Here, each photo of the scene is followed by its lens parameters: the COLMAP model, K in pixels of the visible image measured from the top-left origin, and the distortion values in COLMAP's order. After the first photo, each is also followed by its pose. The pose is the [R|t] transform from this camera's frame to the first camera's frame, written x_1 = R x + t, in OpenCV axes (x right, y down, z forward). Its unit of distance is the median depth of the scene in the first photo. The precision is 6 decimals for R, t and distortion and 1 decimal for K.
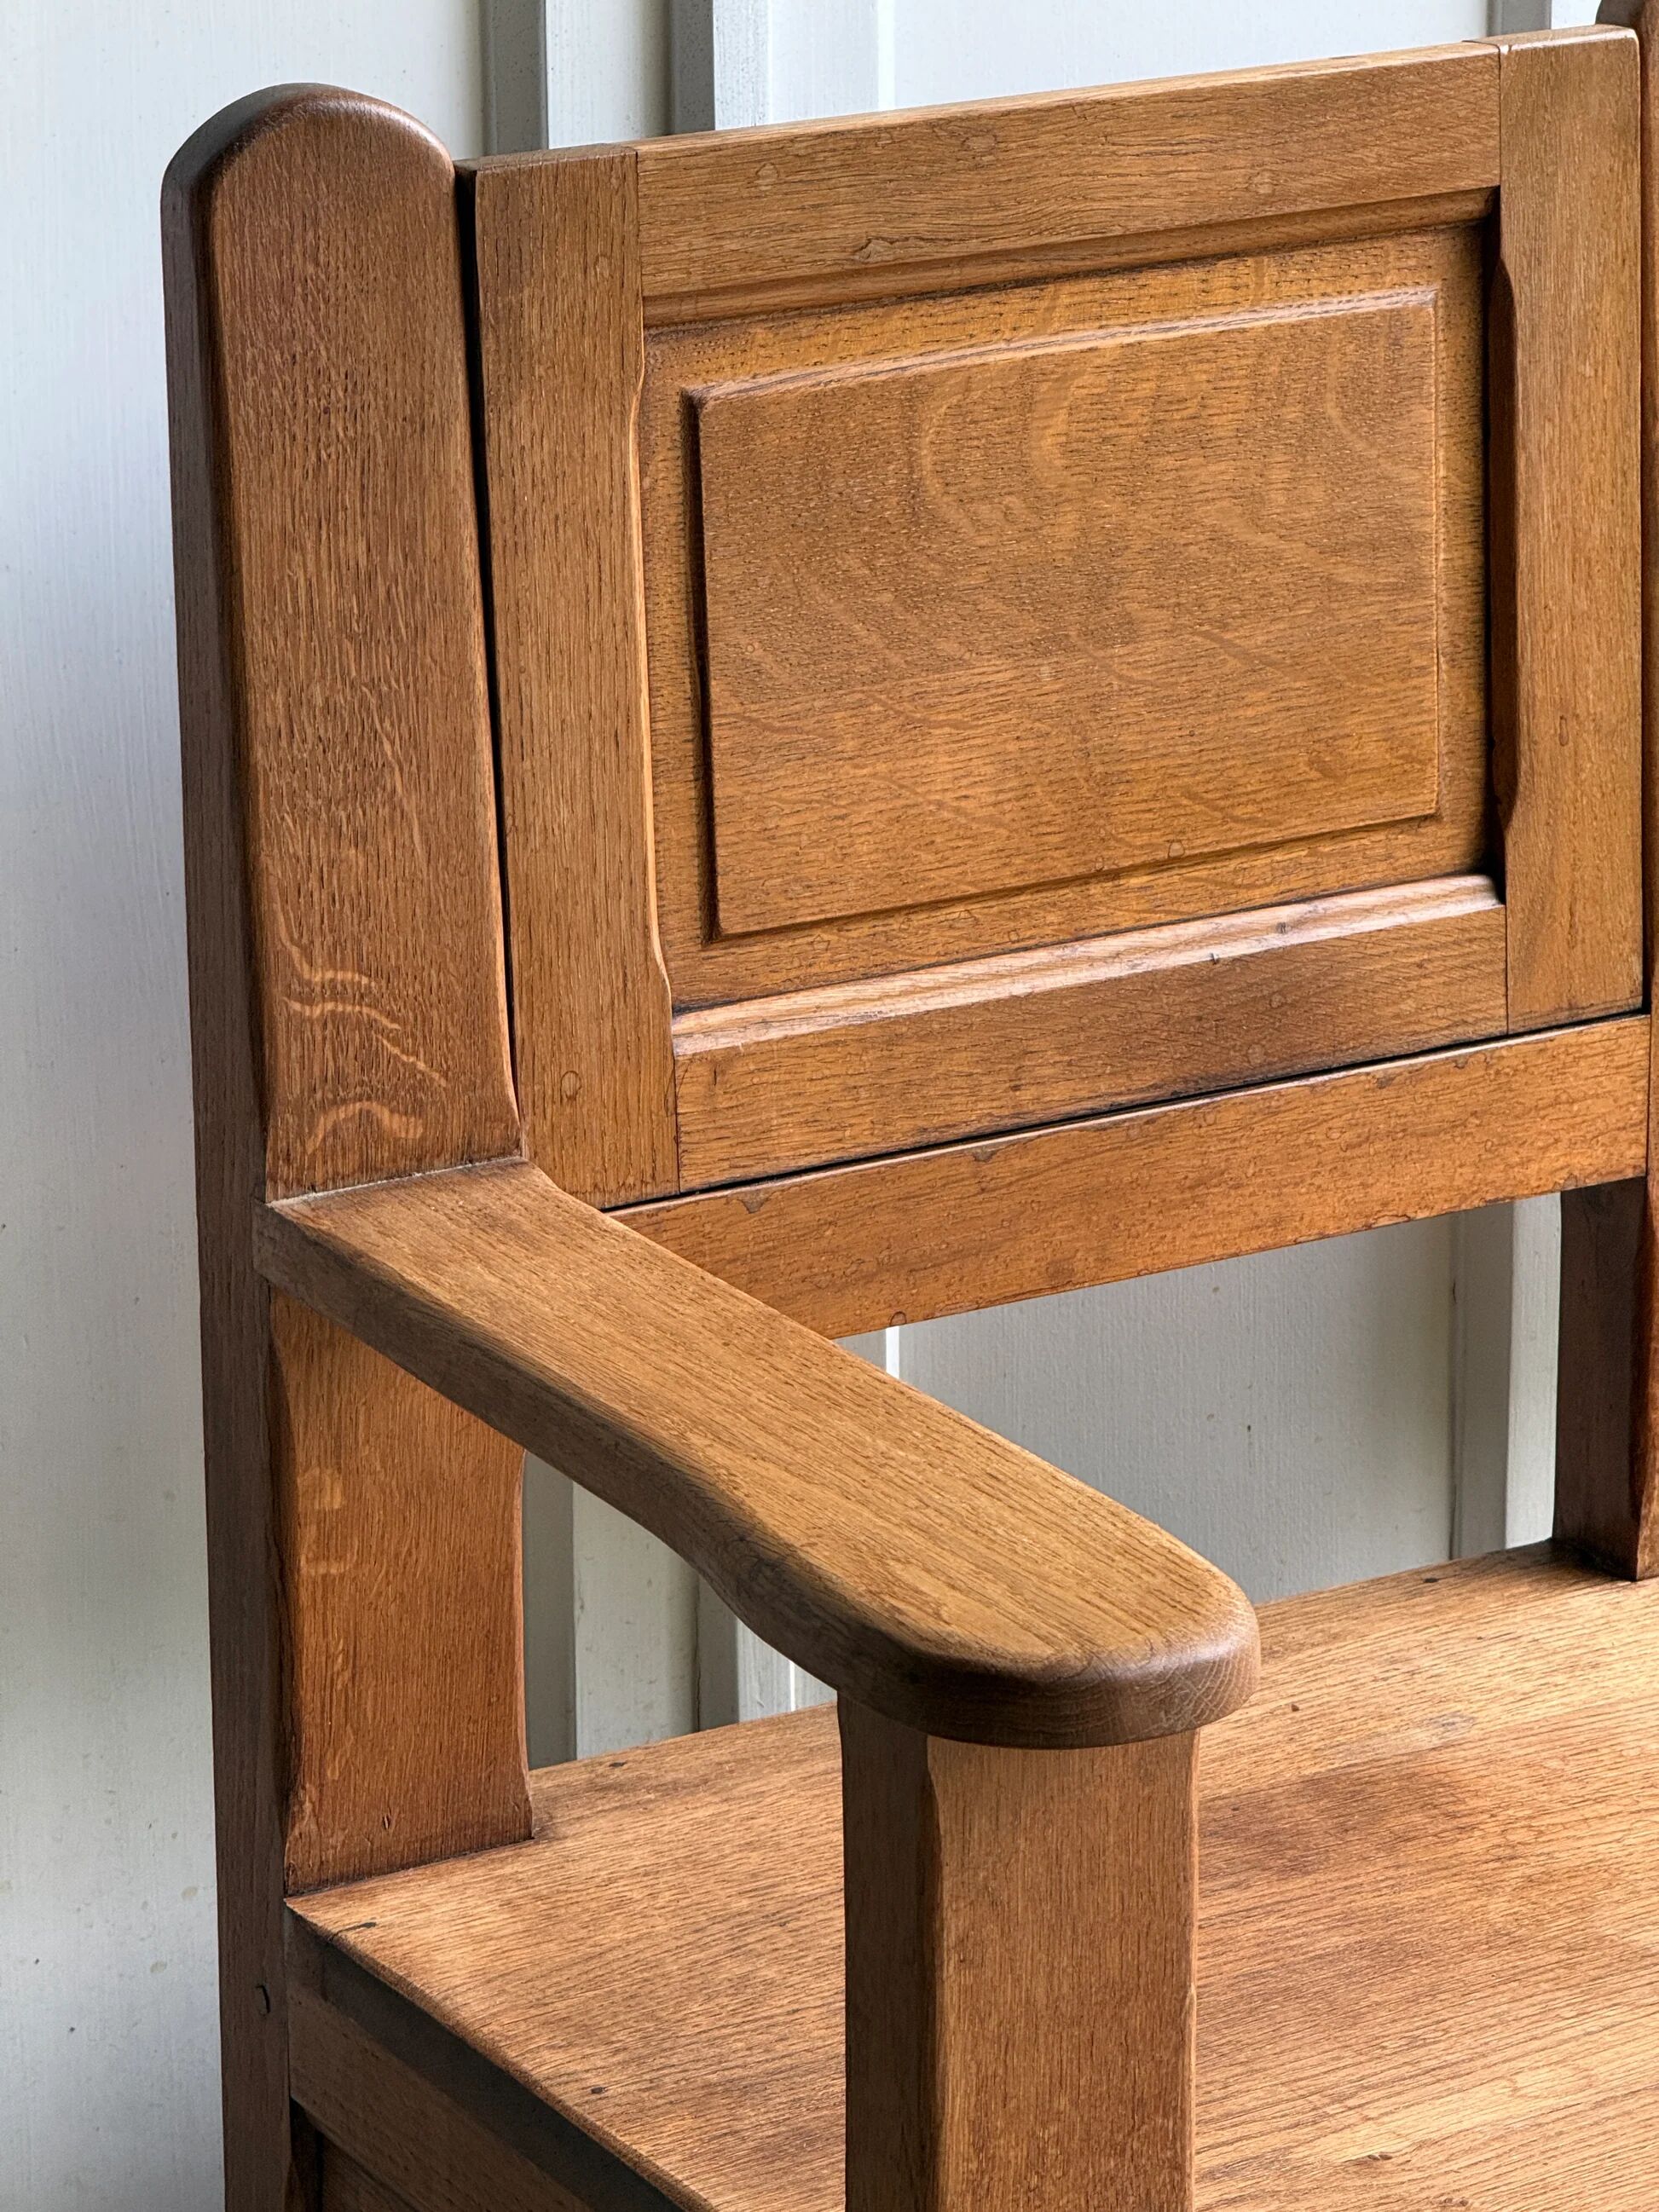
lens RADIAL K [[8133.7, 0, 833.0], [0, 8133.7, 1126.7], [0, 0, 1]] dist [0.312553, -1.123714]
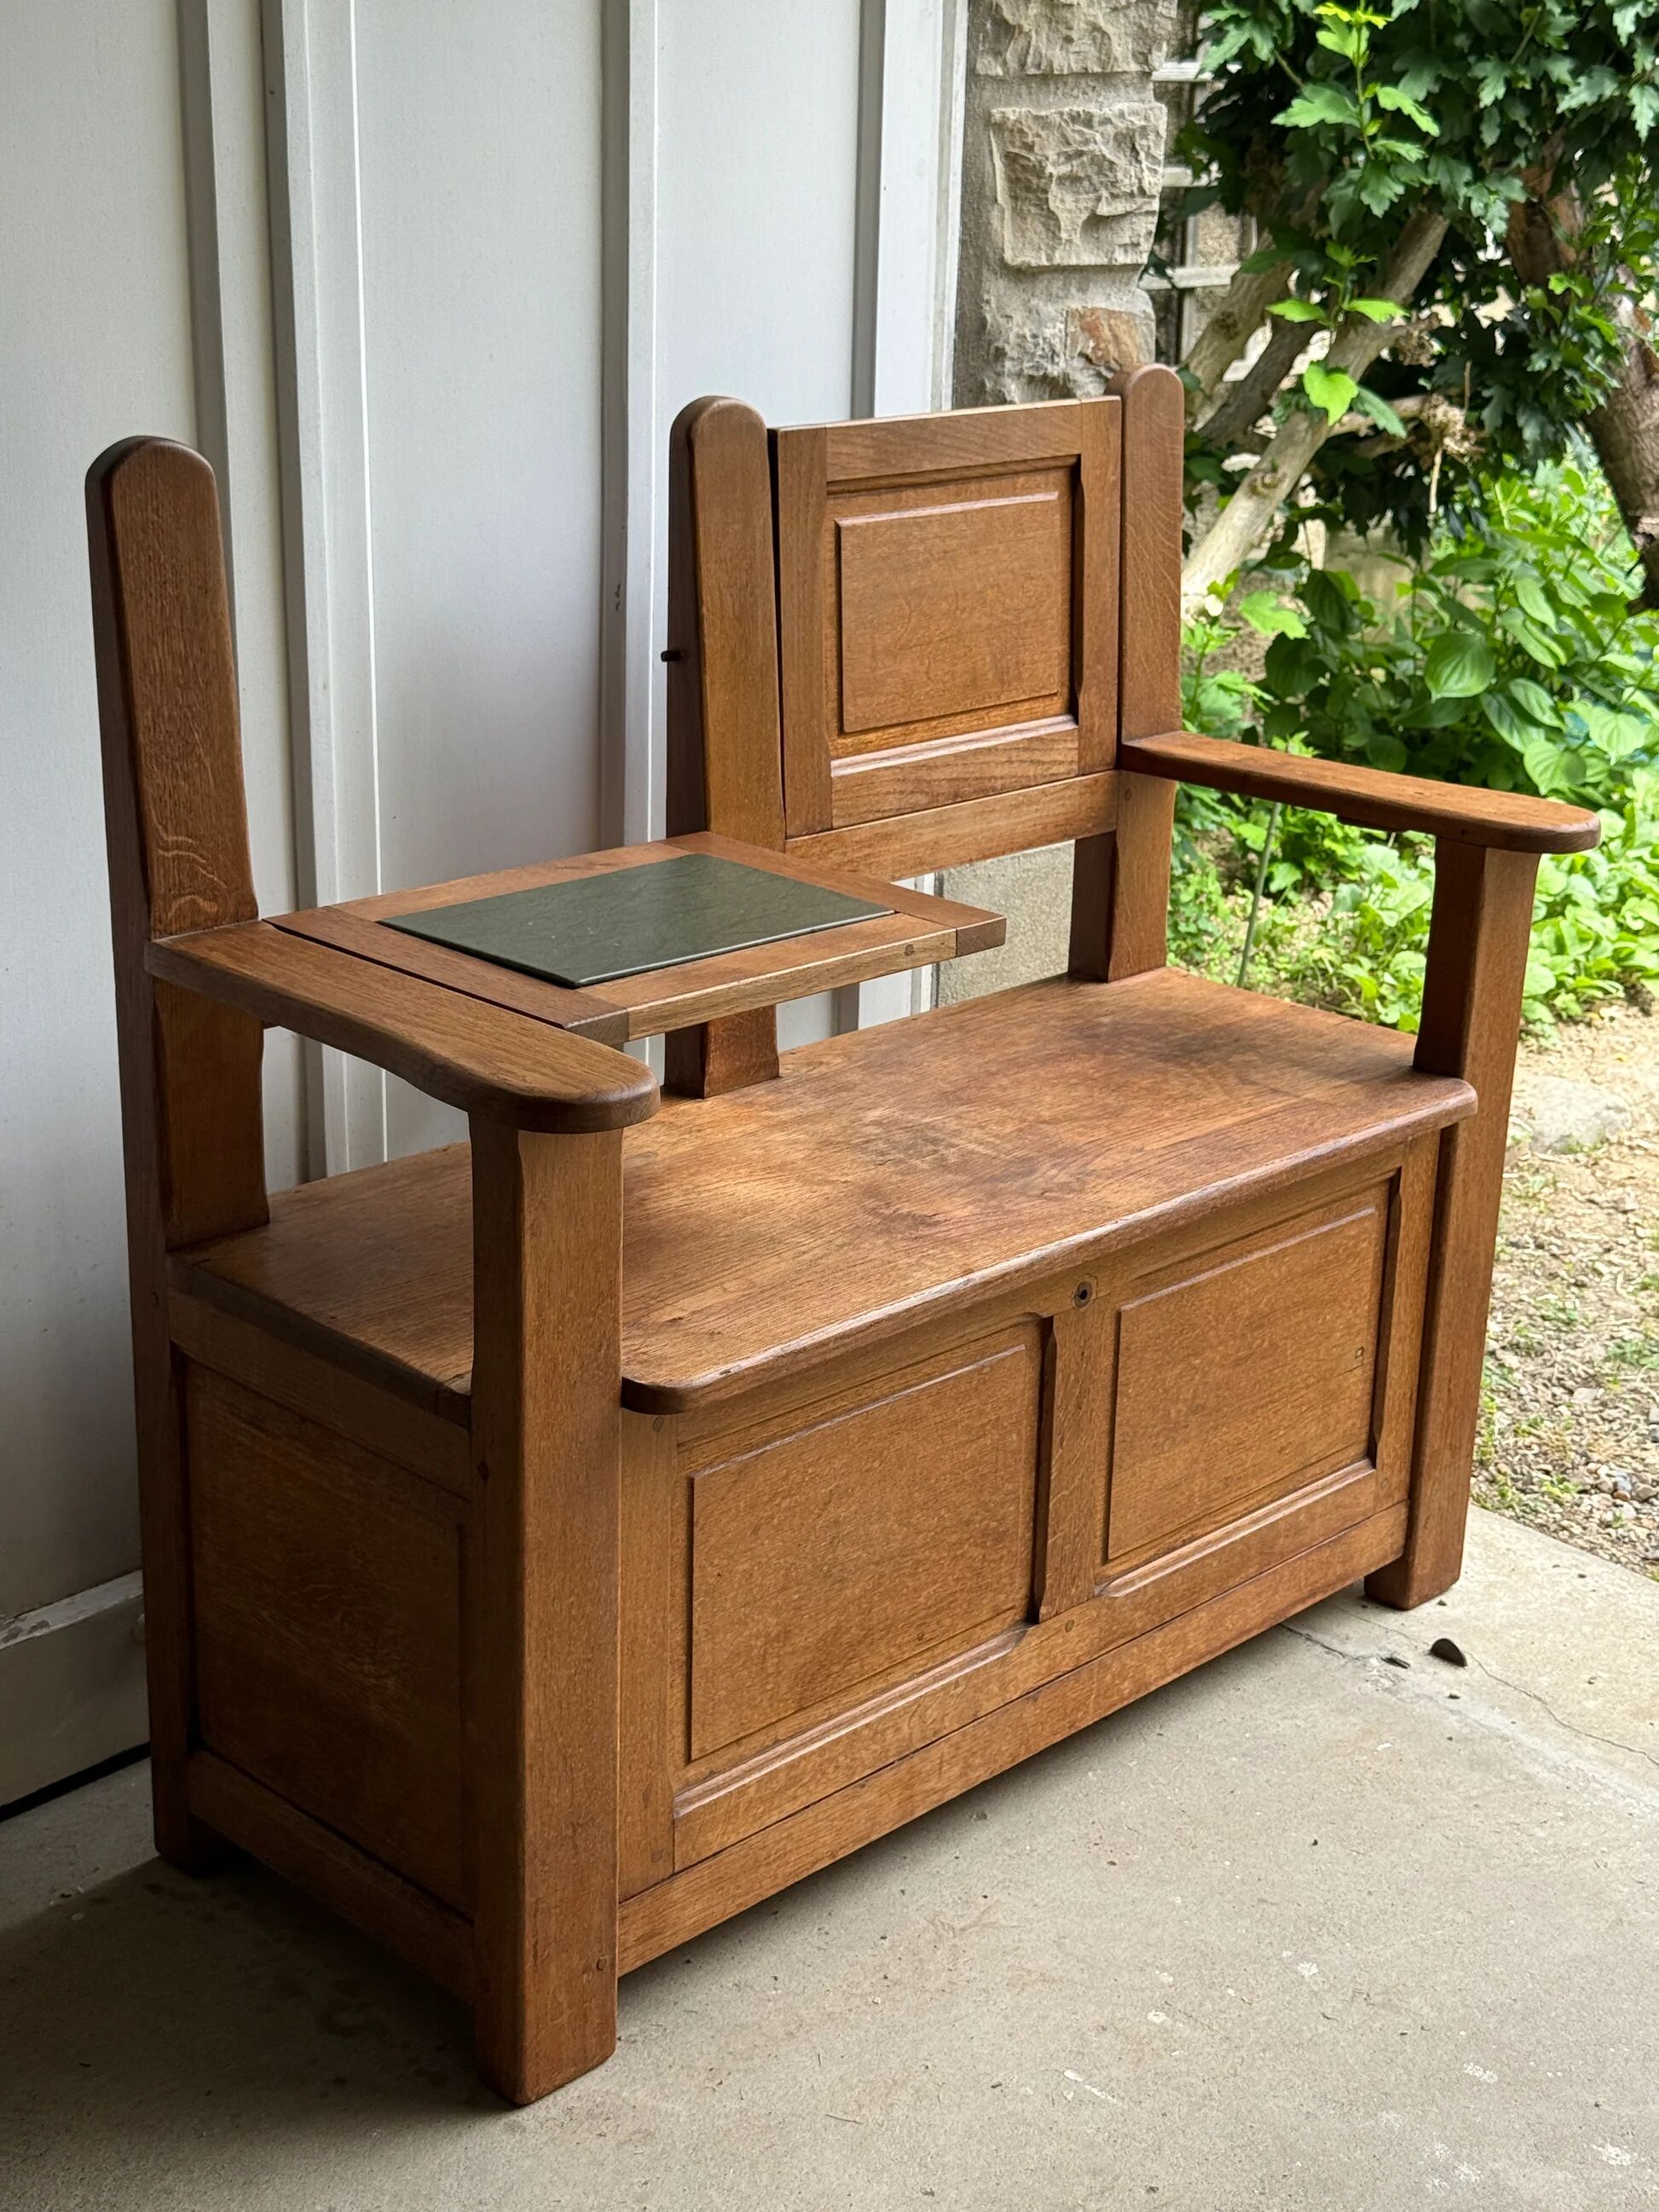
lens RADIAL K [[3191.9, 0, 835.4], [0, 3191.9, 1120.8], [0, 0, 1]] dist [0.214431, -0.443492]
pose [[0.967542, -0.052821, 0.247129, -0.105591], [0.048339, 0.998538, 0.024174, 0.044998], [-0.248045, -0.011443, 0.968681, 0.087295]]
